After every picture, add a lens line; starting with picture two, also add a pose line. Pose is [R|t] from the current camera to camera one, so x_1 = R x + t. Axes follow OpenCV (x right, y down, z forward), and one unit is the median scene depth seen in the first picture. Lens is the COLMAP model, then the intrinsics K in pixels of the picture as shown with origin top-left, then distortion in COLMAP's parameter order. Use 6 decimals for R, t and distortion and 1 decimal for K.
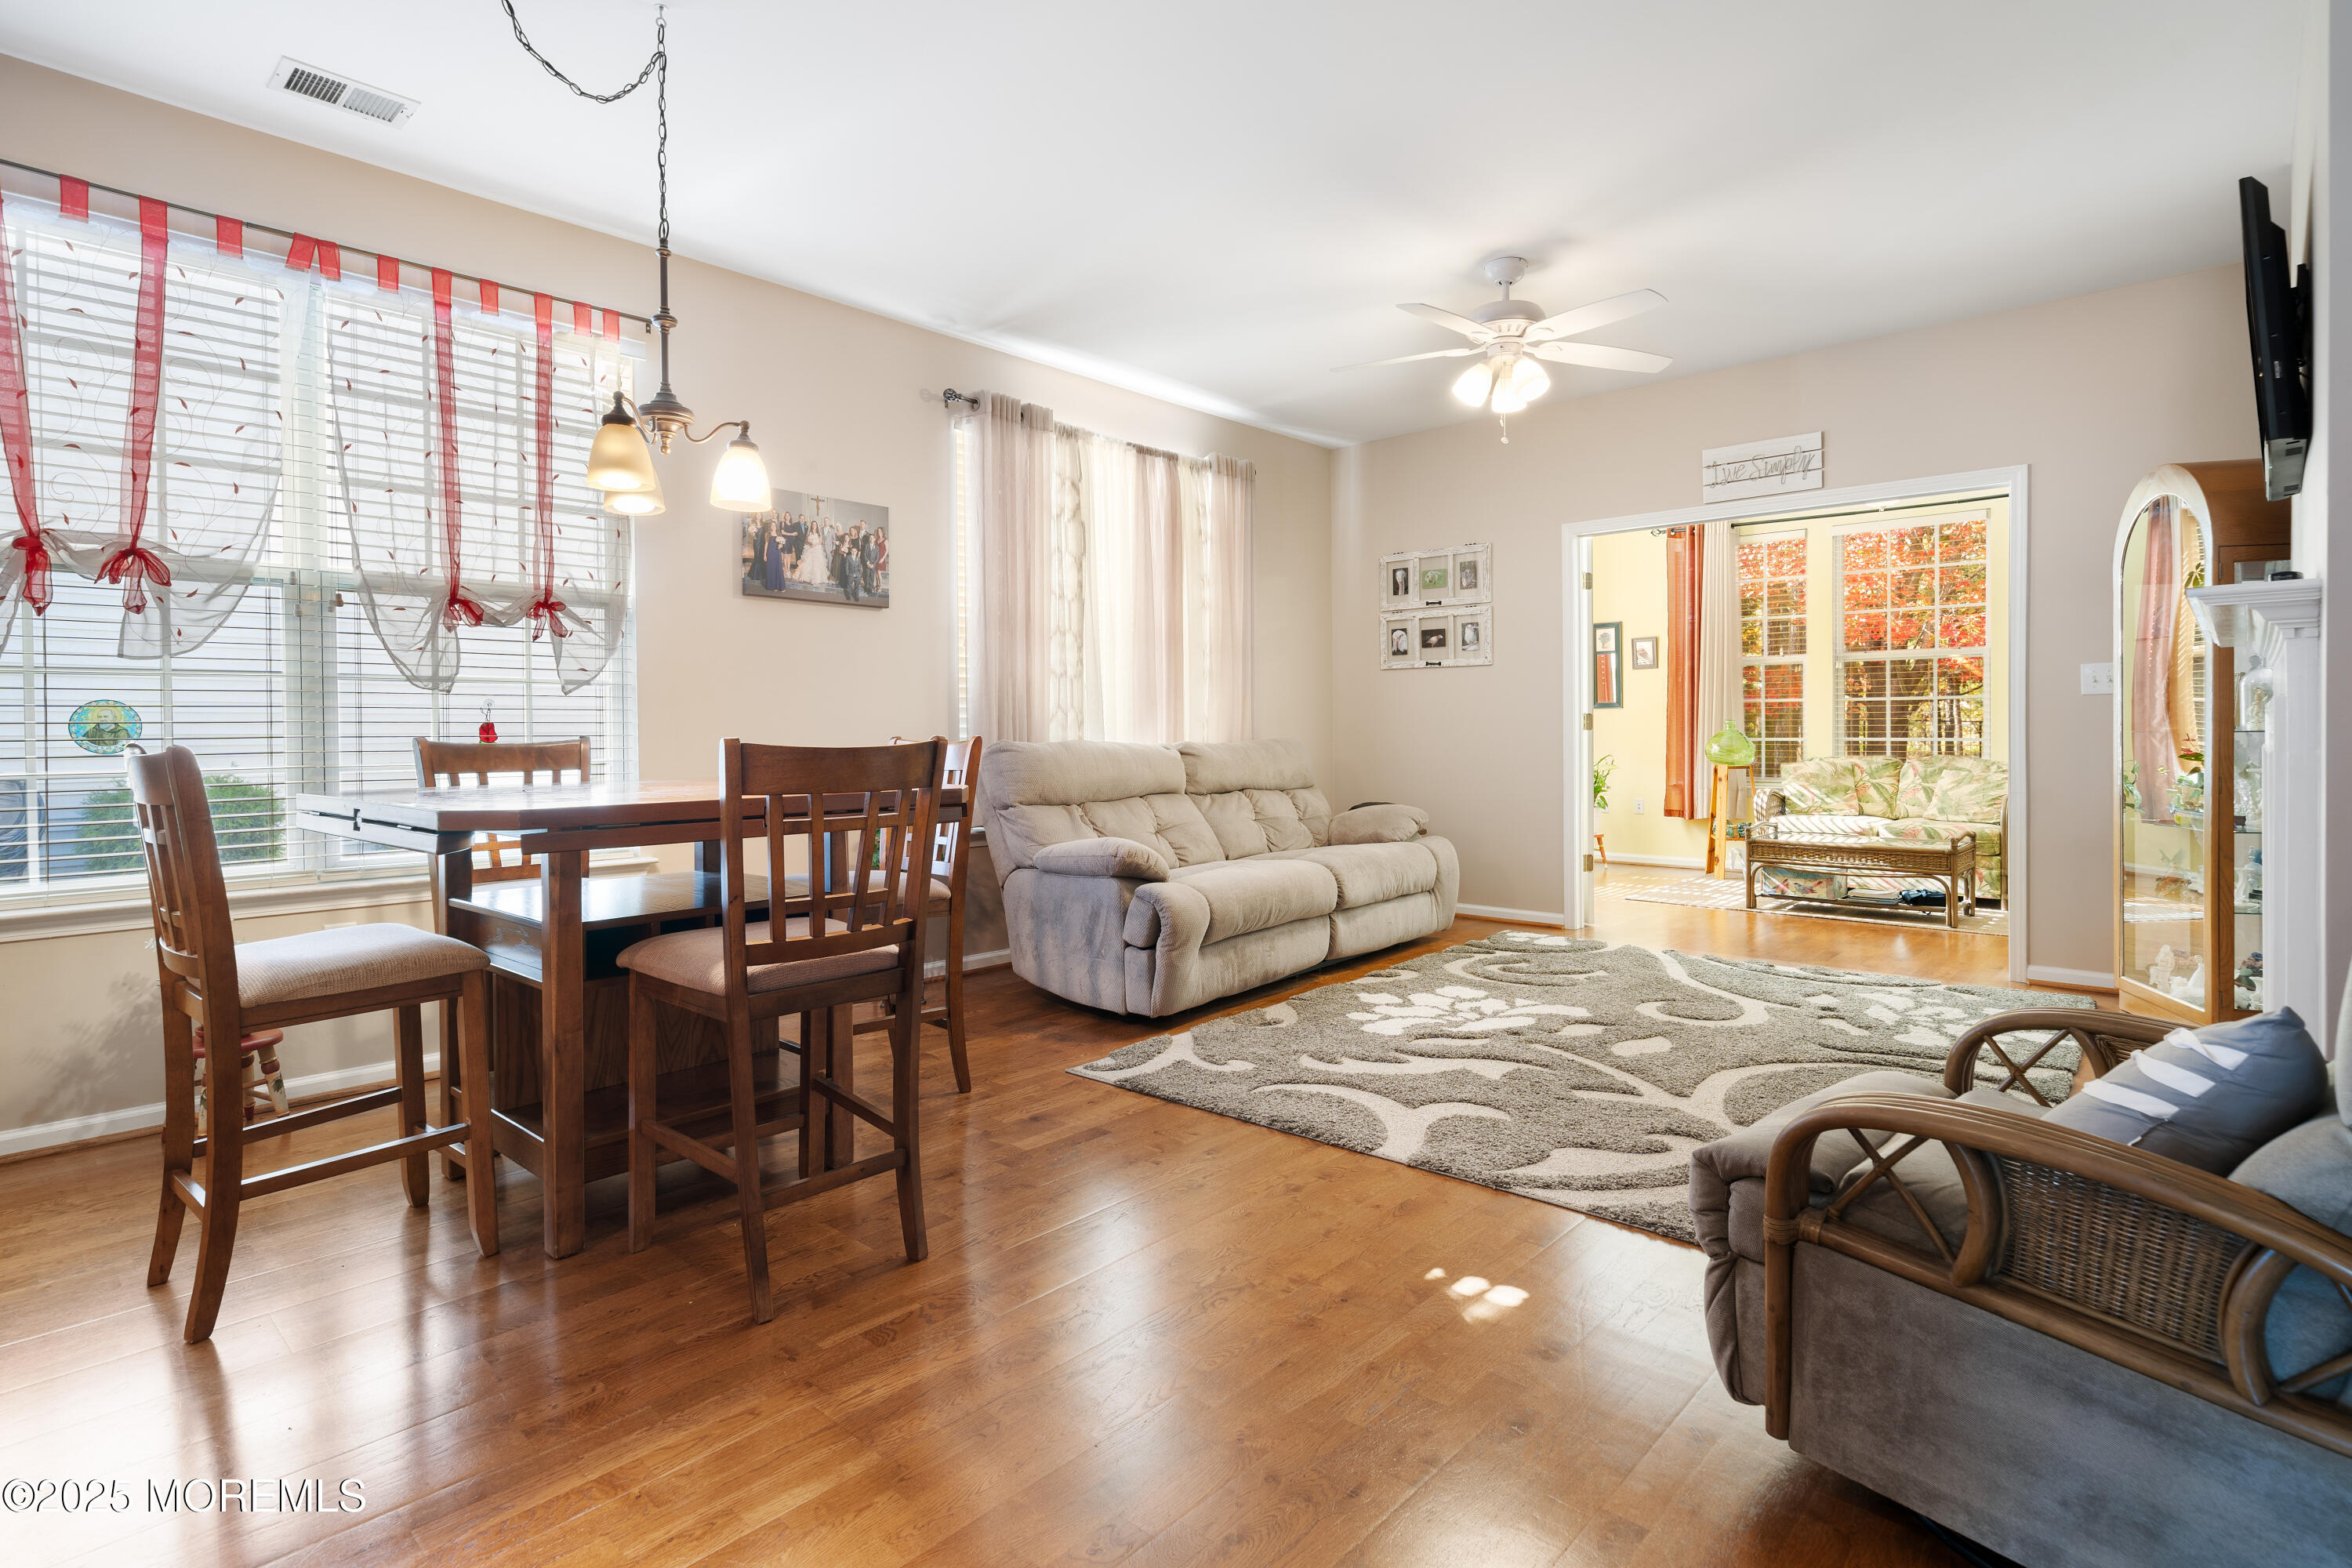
lens RADIAL K [[1155.9, 0, 1176.9], [0, 1155.9, 737.0], [0, 0, 1]] dist [0.001446, 0.000752]
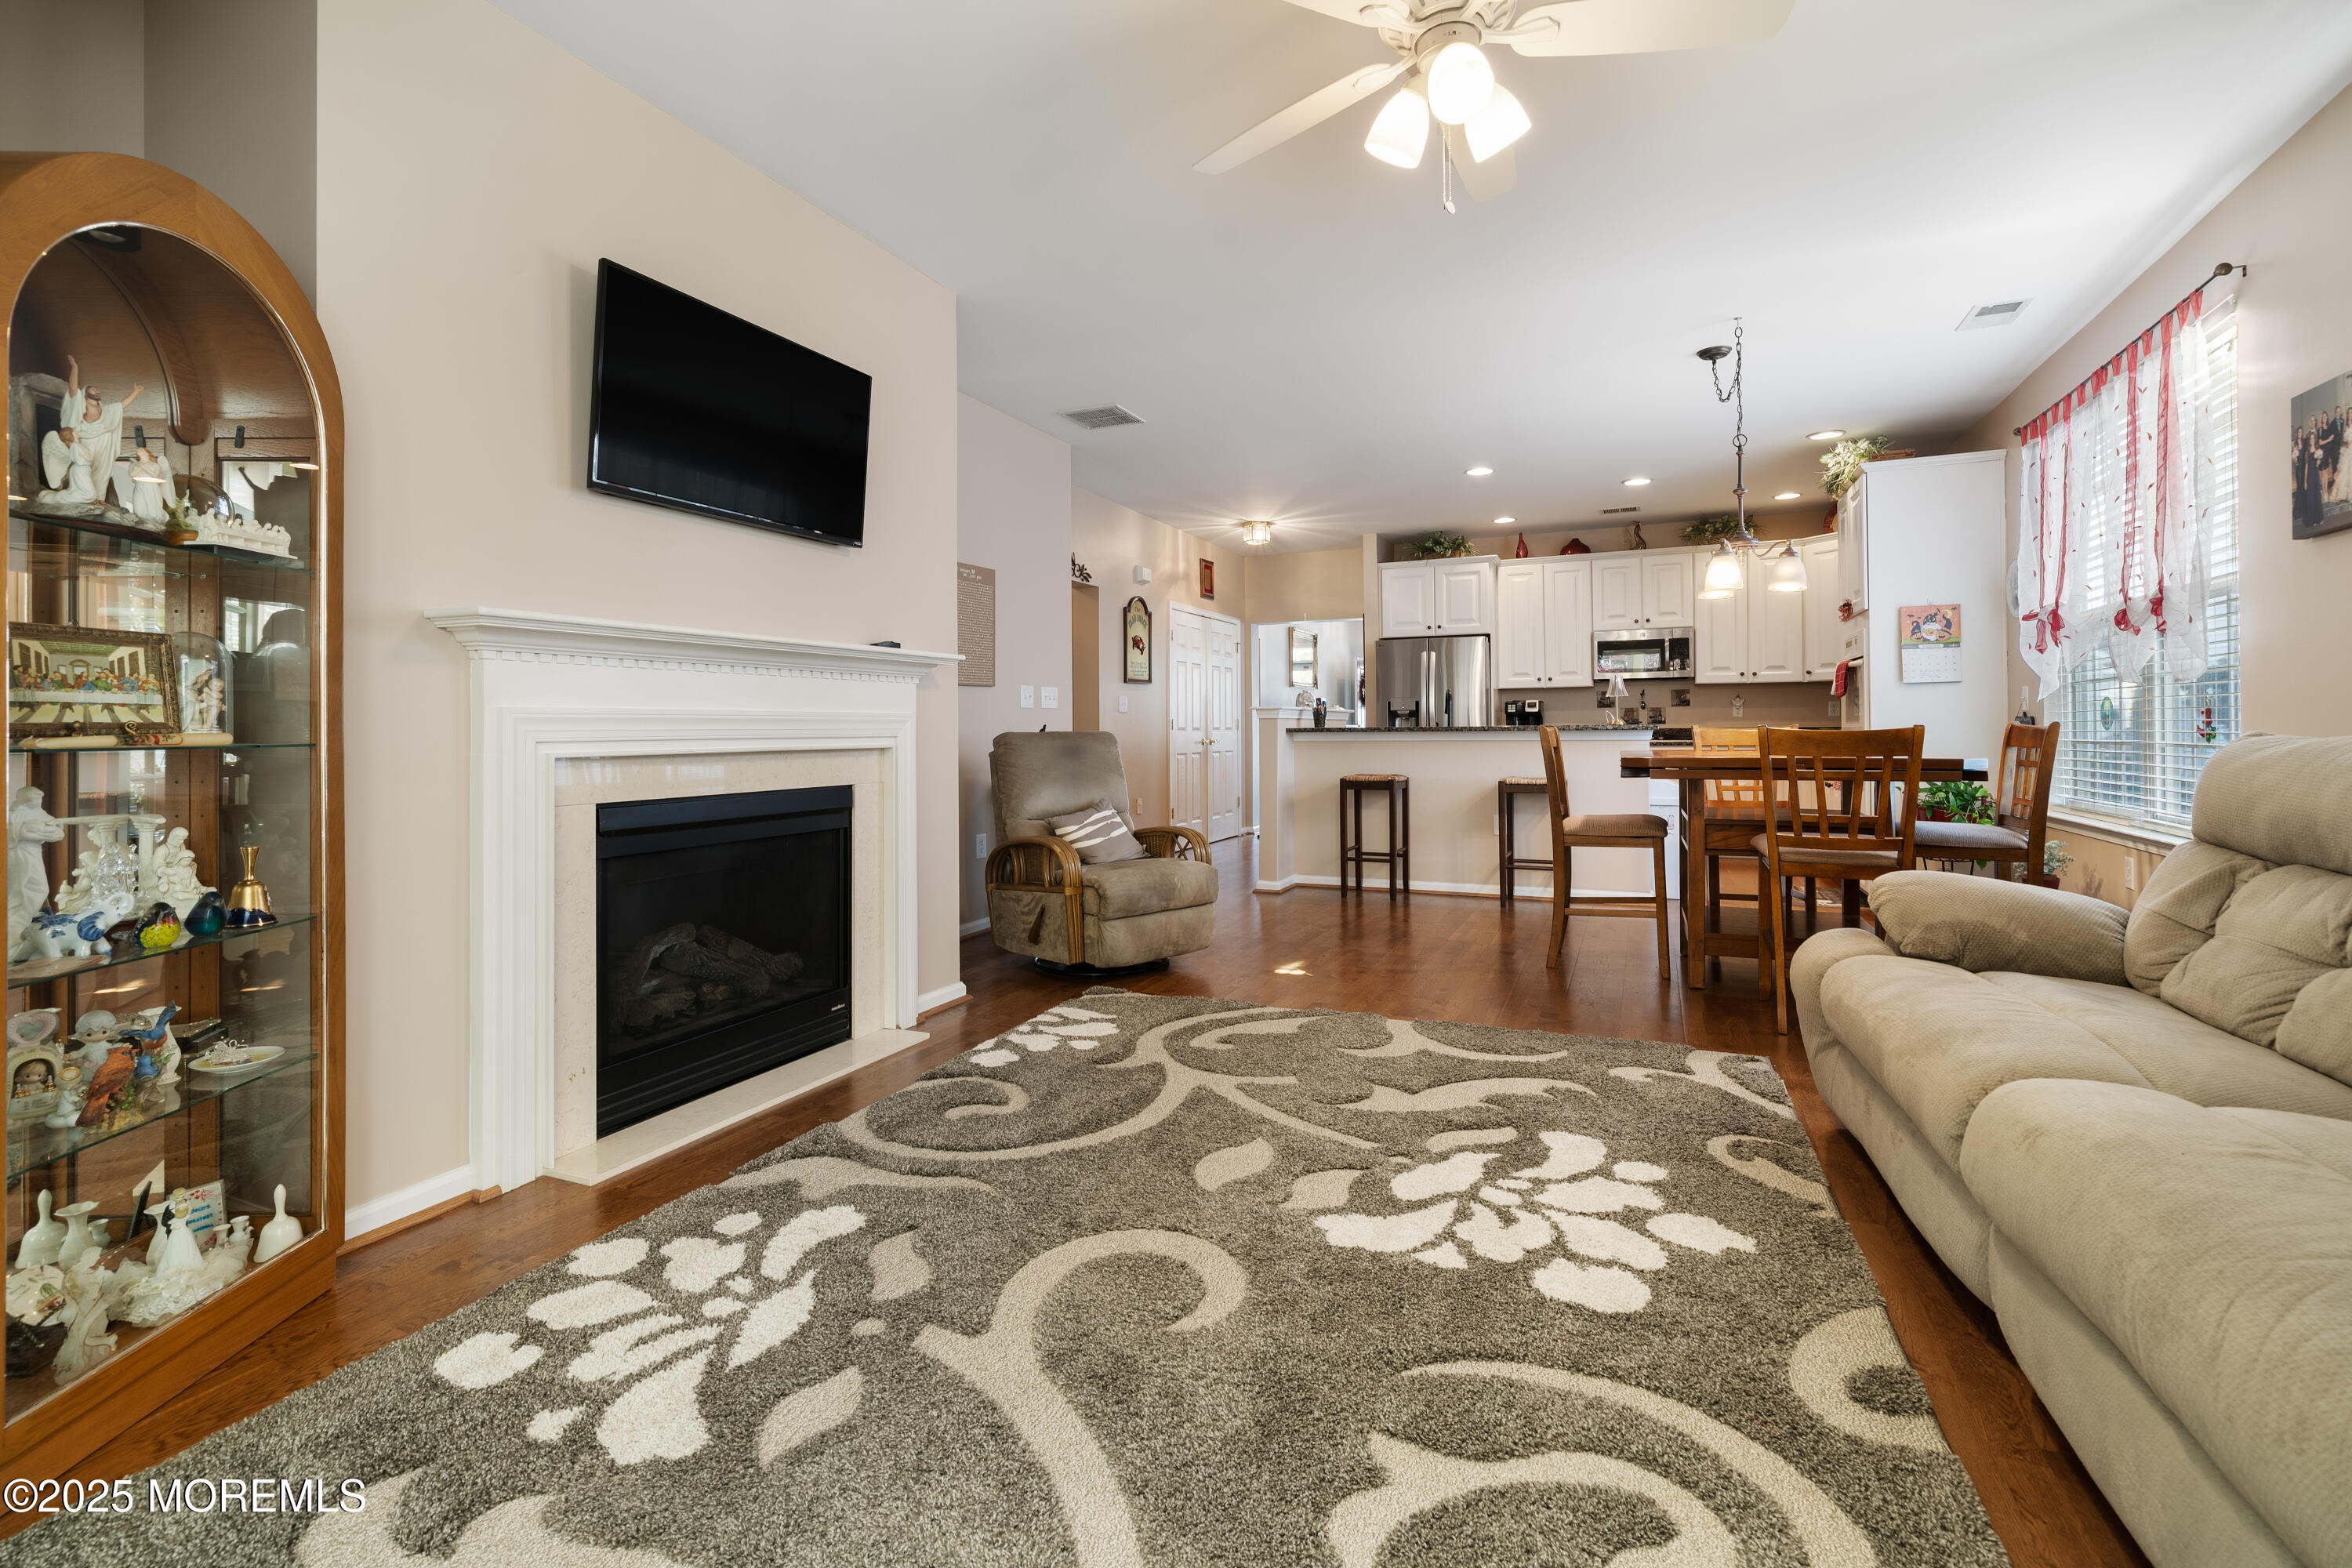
lens RADIAL K [[1038.0, 0, 1177.9], [0, 1038.0, 725.5], [0, 0, 1]] dist [-0.000187, 0.000180]
pose [[-0.949070, 0.012593, -0.314813, 0.377366], [0.011690, 0.999920, 0.004754, -0.006622], [0.314848, 0.000832, -0.949142, 0.951636]]
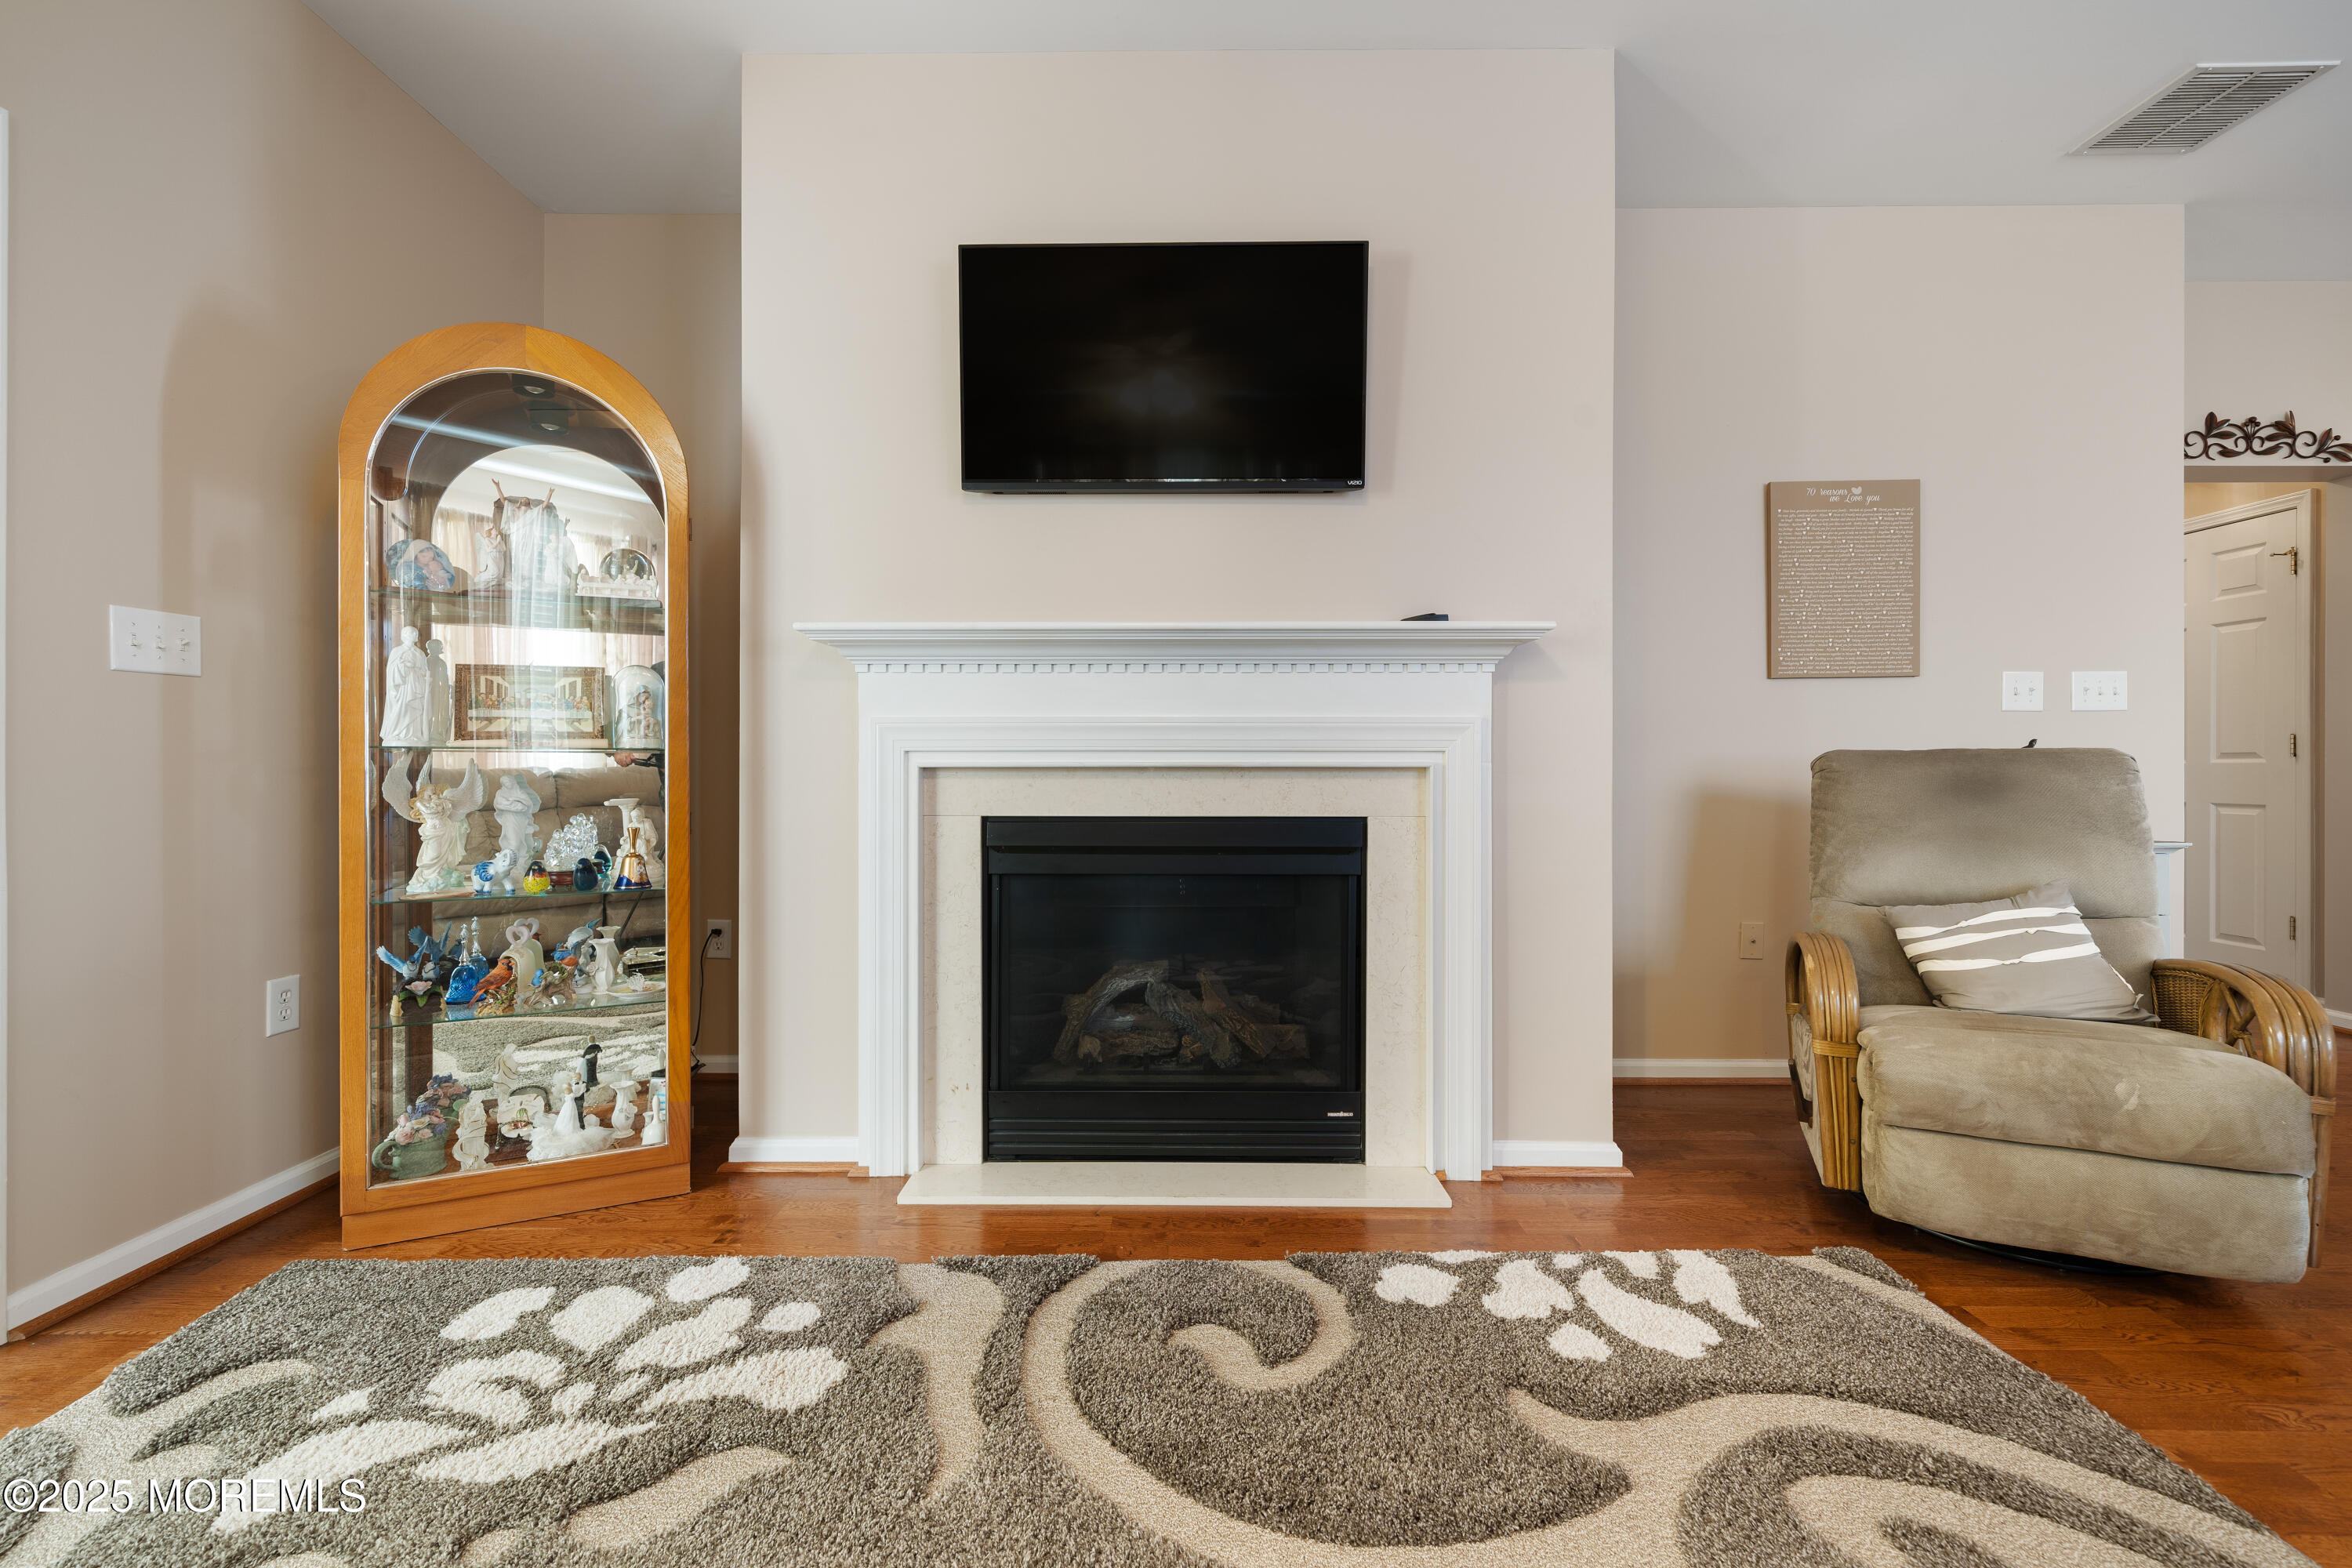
lens RADIAL K [[980.7, 0, 1163.2], [0, 980.7, 770.2], [0, 0, 1]] dist [-0.000655, 0.000381]
pose [[-0.667620, 0.005543, 0.744481, 0.139358], [0.008436, 0.999964, 0.000120, 0.006527], [-0.744454, 0.006361, -0.667643, 0.687218]]
